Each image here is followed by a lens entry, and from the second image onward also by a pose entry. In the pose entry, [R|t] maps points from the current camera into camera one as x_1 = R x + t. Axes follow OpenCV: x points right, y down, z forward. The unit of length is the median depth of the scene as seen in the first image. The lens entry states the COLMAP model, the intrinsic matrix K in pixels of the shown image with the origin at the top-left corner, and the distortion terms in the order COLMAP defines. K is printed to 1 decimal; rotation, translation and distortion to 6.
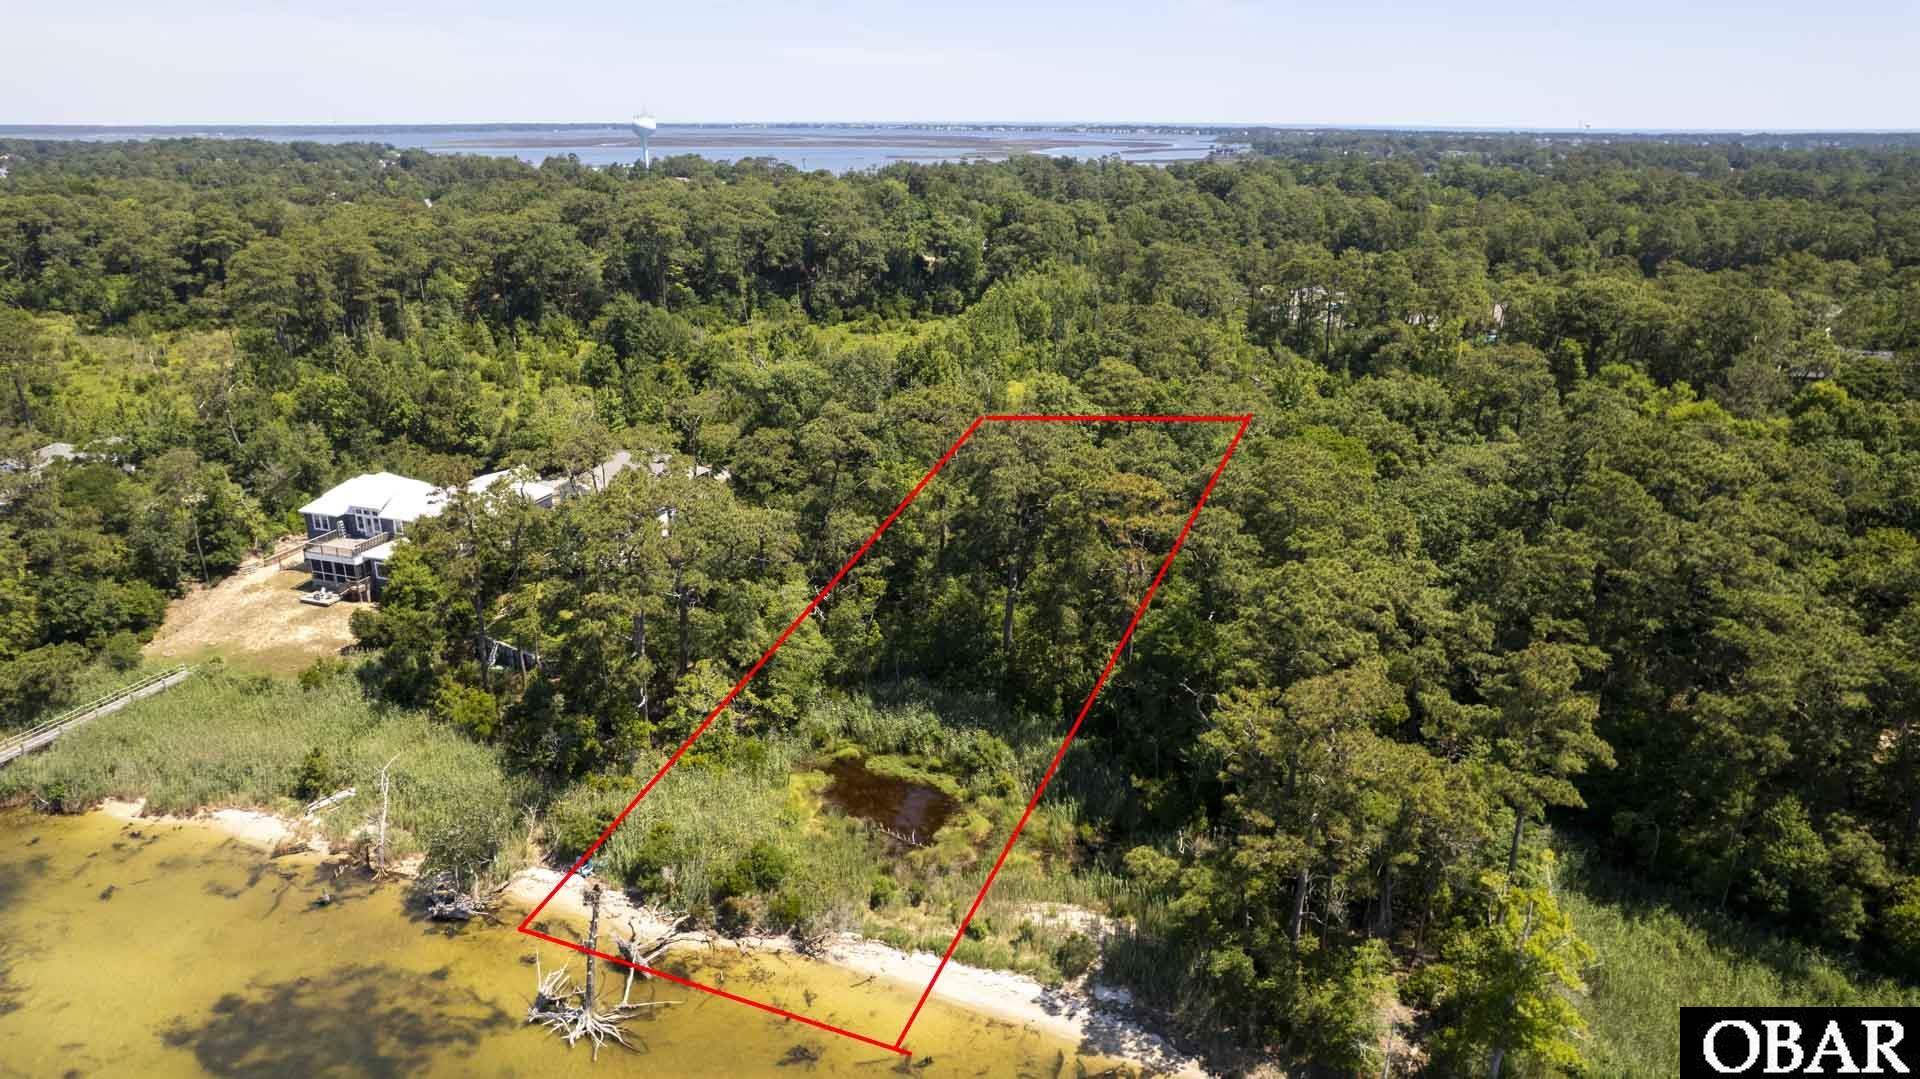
lens RADIAL K [[1250.5, 0, 960.0], [0, 1250.5, 539.5], [0, 0, 1]] dist [-0.086790, 0.077226]
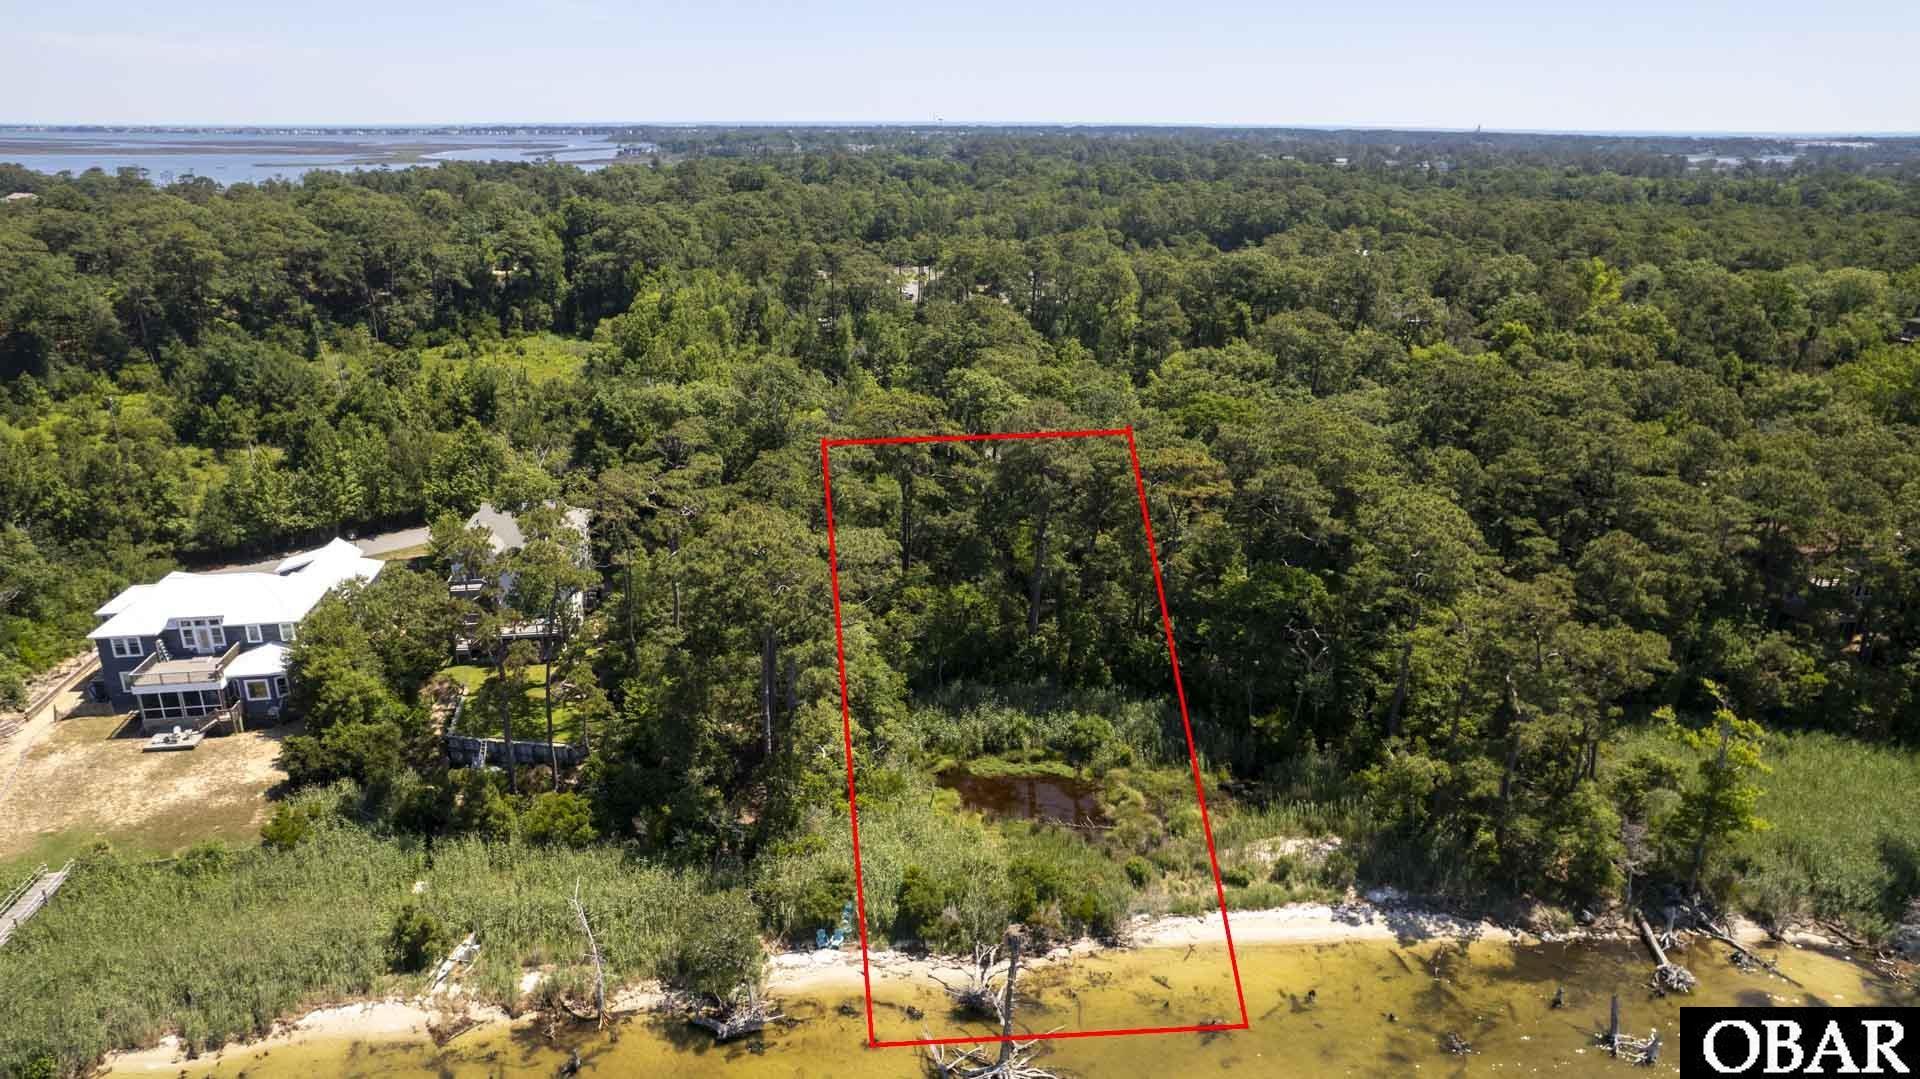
lens RADIAL K [[1250.5, 0, 960.0], [0, 1250.5, 539.5], [0, 0, 1]] dist [-0.086790, 0.077226]
pose [[0.883278, -0.148528, 0.444702, -0.406303], [0.147841, 0.988339, 0.036455, -0.032232], [-0.444931, 0.033545, 0.894937, 0.088544]]
